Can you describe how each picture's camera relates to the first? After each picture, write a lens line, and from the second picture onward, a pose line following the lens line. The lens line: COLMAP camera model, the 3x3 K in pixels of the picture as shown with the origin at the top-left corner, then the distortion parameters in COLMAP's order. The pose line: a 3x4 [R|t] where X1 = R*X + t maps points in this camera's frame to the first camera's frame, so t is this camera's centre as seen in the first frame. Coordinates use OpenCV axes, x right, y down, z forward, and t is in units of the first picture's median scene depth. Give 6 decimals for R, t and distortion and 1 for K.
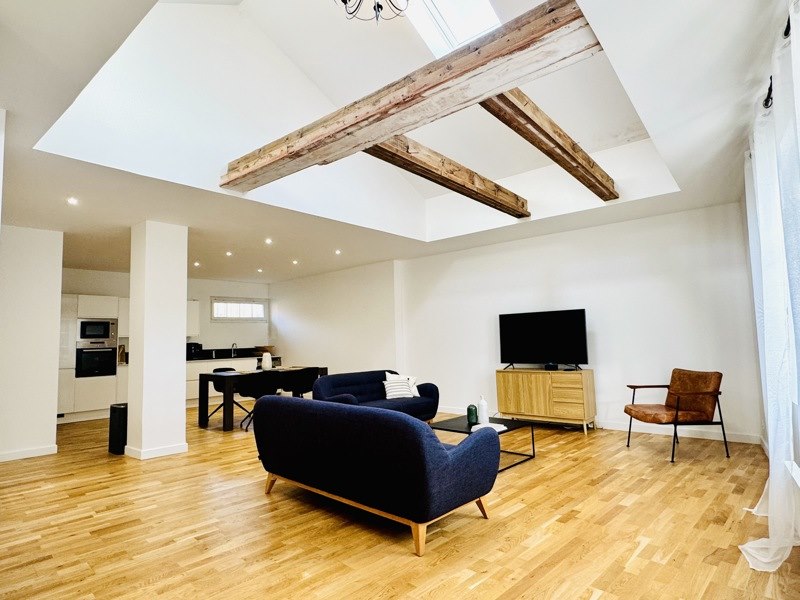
lens RADIAL K [[461.2, 0, 400.0], [0, 461.2, 300.0], [0, 0, 1]] dist [0.004312, -0.000962]
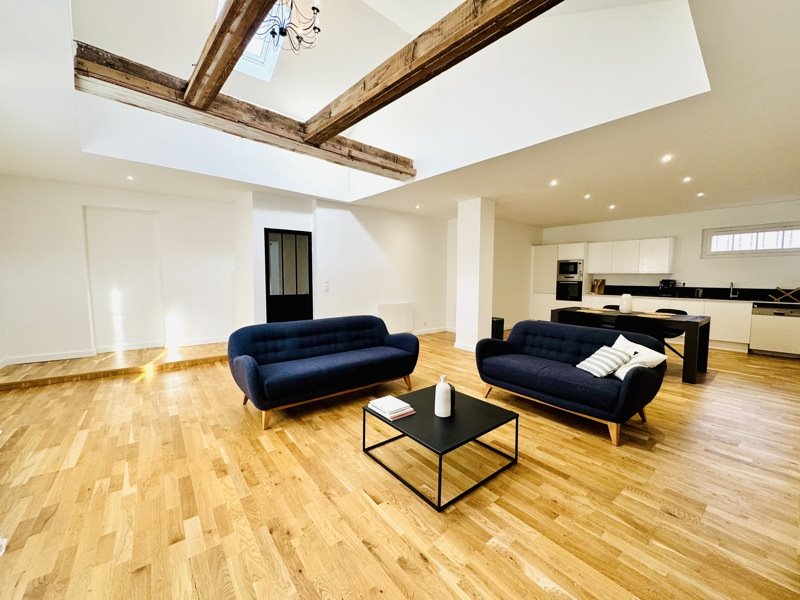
lens RADIAL K [[322.4, 0, 400.0], [0, 322.4, 300.0], [0, 0, 1]] dist [-0.001124, 0.000443]
pose [[-0.149304, 0.101244, -0.983594, 0.417601], [0.084492, 0.992412, 0.089327, 0.030235], [0.985175, -0.069769, -0.156726, 0.658530]]
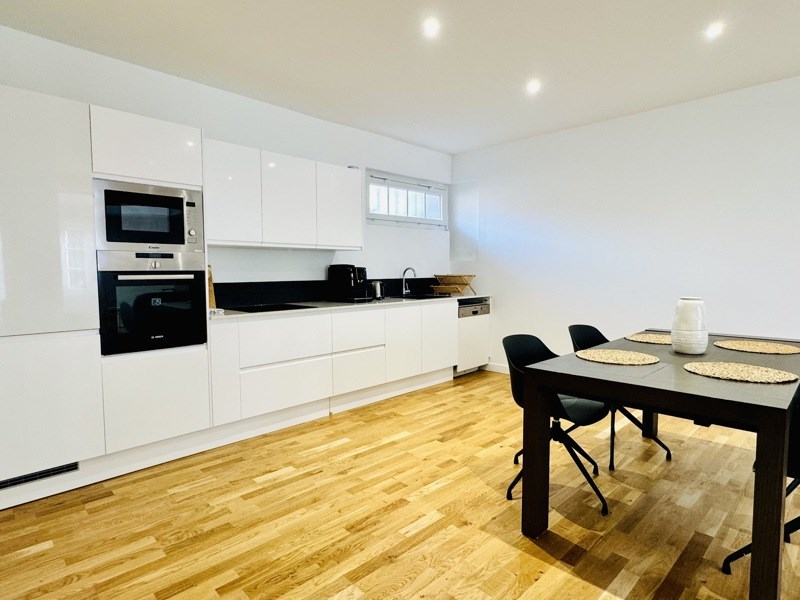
lens RADIAL K [[461.2, 0, 400.0], [0, 461.2, 300.0], [0, 0, 1]] dist [0.004312, -0.000962]
pose [[0.999301, 0.024777, -0.027991, -0.472414], [-0.020280, 0.988351, 0.150836, 0.071171], [0.031402, -0.150163, 0.988162, 0.674111]]
